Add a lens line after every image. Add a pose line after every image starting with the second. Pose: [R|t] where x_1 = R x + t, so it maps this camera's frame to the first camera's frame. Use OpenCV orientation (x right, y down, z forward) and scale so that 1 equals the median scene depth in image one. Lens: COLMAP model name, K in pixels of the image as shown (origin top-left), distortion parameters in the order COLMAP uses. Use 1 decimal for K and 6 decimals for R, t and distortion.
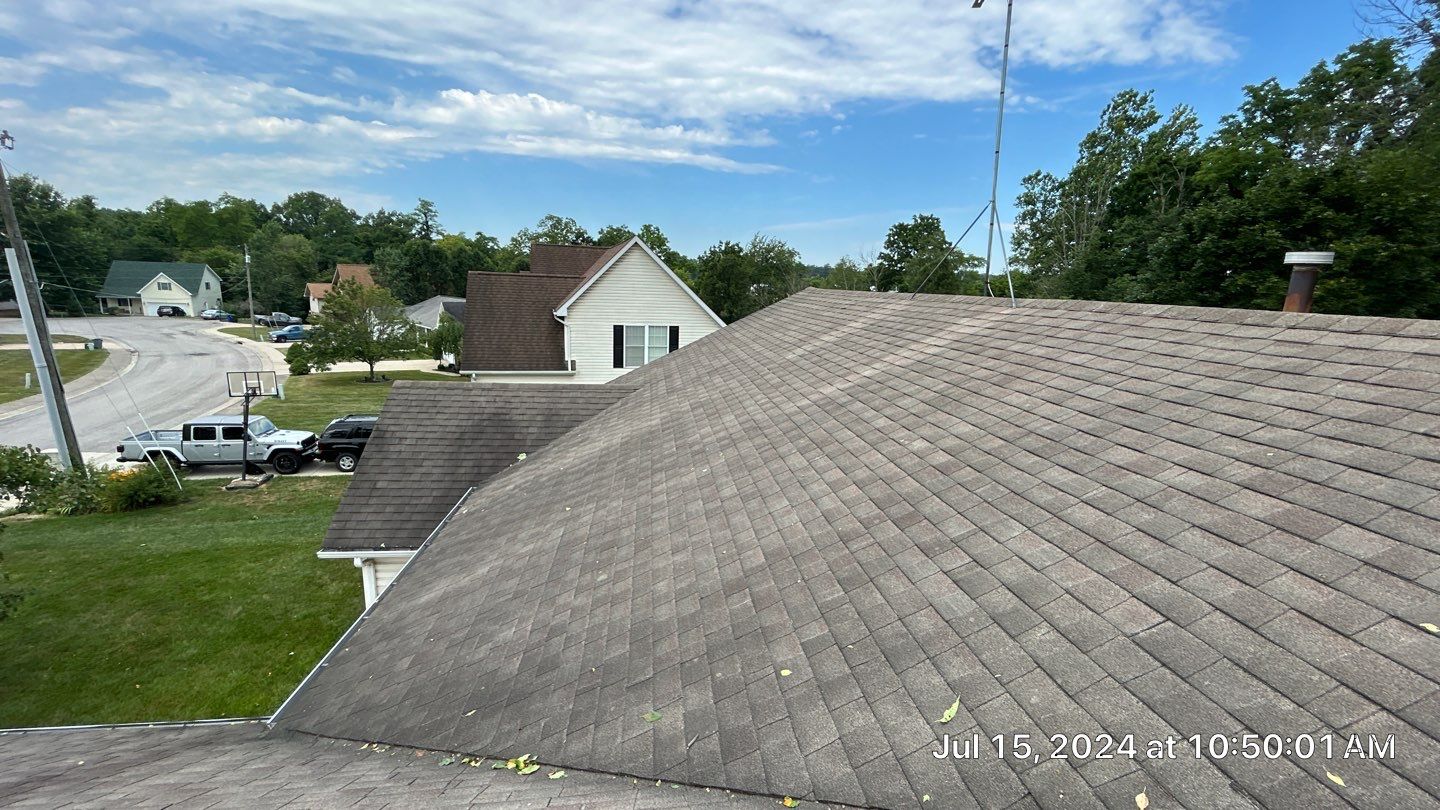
lens RADIAL K [[587.5, 0, 718.1], [0, 587.5, 400.2], [0, 0, 1]] dist [-0.002442, 0.002079]
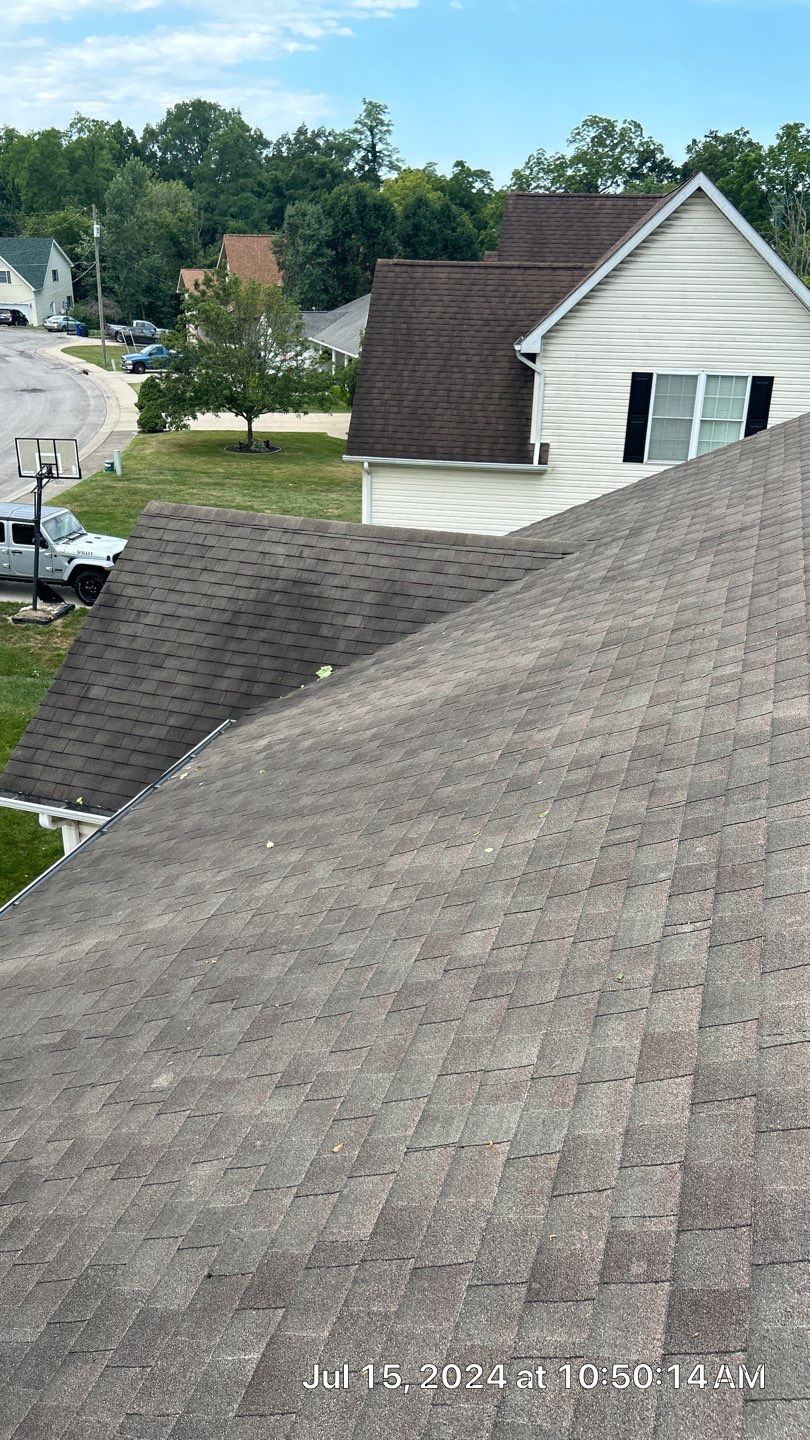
lens RADIAL K [[1079.0, 0, 402.4], [0, 1079.0, 698.1], [0, 0, 1]] dist [0.072996, -0.071769]
pose [[0.904060, 0.146418, -0.401544, 0.060813], [-0.067396, 0.976574, 0.204356, -0.041033], [0.422059, -0.157687, 0.892749, 0.073246]]
